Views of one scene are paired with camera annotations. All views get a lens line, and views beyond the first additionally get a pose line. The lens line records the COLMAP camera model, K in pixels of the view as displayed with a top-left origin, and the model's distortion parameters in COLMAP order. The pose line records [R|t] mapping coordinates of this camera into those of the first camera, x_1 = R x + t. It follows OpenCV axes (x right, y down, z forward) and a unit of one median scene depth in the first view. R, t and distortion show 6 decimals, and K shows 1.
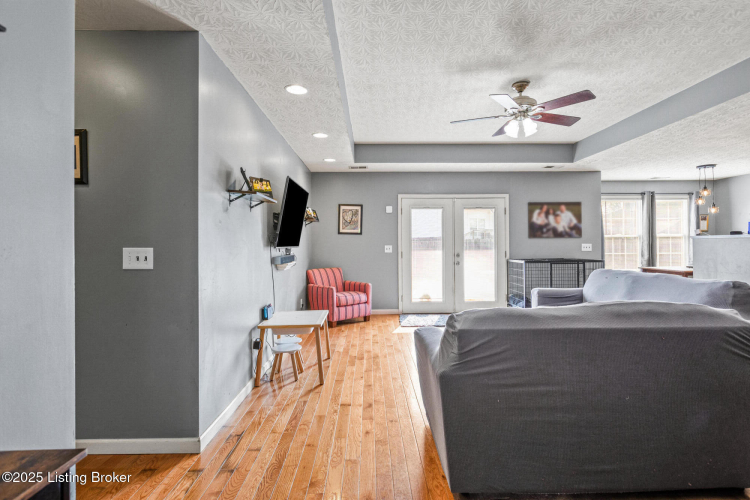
lens RADIAL K [[401.3, 0, 375.7], [0, 401.3, 246.0], [0, 0, 1]] dist [-0.006299, -0.000112]
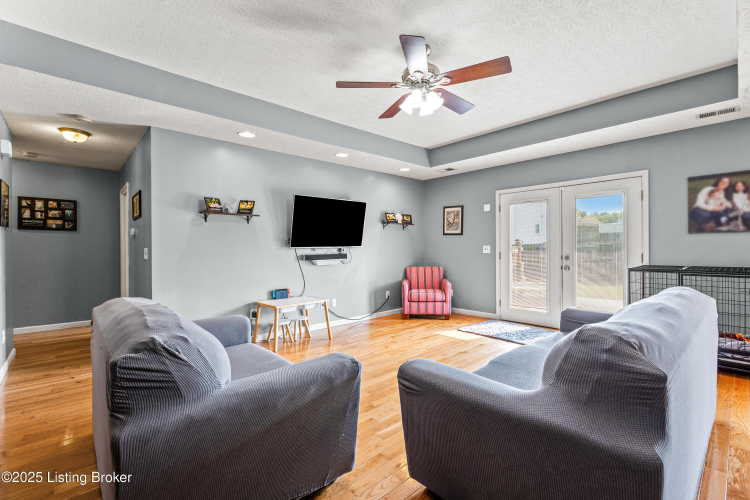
lens RADIAL K [[343.8, 0, 375.8], [0, 343.8, 250.4], [0, 0, 1]] dist [0.015740, 0.000030]
pose [[0.660247, 0.007590, -0.751010, 0.474791], [0.002273, 0.999924, 0.012104, -0.000553], [0.751045, -0.009699, 0.660180, 0.261449]]
